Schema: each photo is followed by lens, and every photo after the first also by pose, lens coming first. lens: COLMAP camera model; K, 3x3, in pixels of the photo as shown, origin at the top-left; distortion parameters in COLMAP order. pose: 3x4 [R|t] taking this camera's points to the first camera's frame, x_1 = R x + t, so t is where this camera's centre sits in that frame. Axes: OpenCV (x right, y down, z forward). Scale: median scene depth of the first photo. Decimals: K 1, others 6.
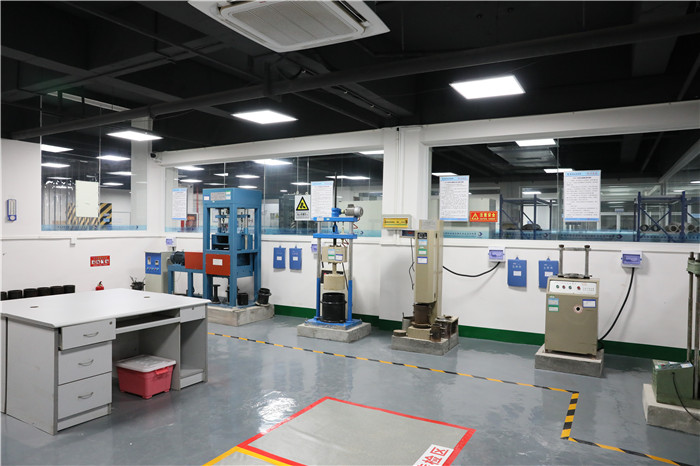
lens RADIAL K [[470.4, 0, 351.3], [0, 470.4, 234.5], [0, 0, 1]] dist [-0.070980, 0.009768]
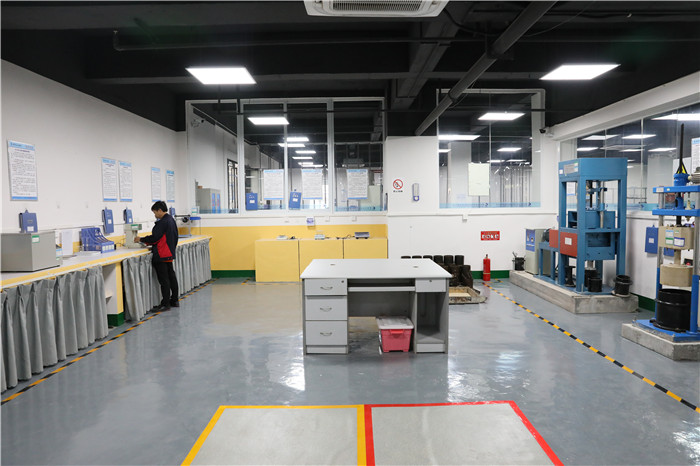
lens RADIAL K [[470.4, 0, 352.0], [0, 470.4, 232.5], [0, 0, 1]] dist [-0.070980, 0.009768]
pose [[0.491747, 0.034006, -0.870074, 0.288897], [0.005446, 0.999097, 0.042126, 0.001577], [0.870721, -0.025454, 0.491118, 0.186629]]
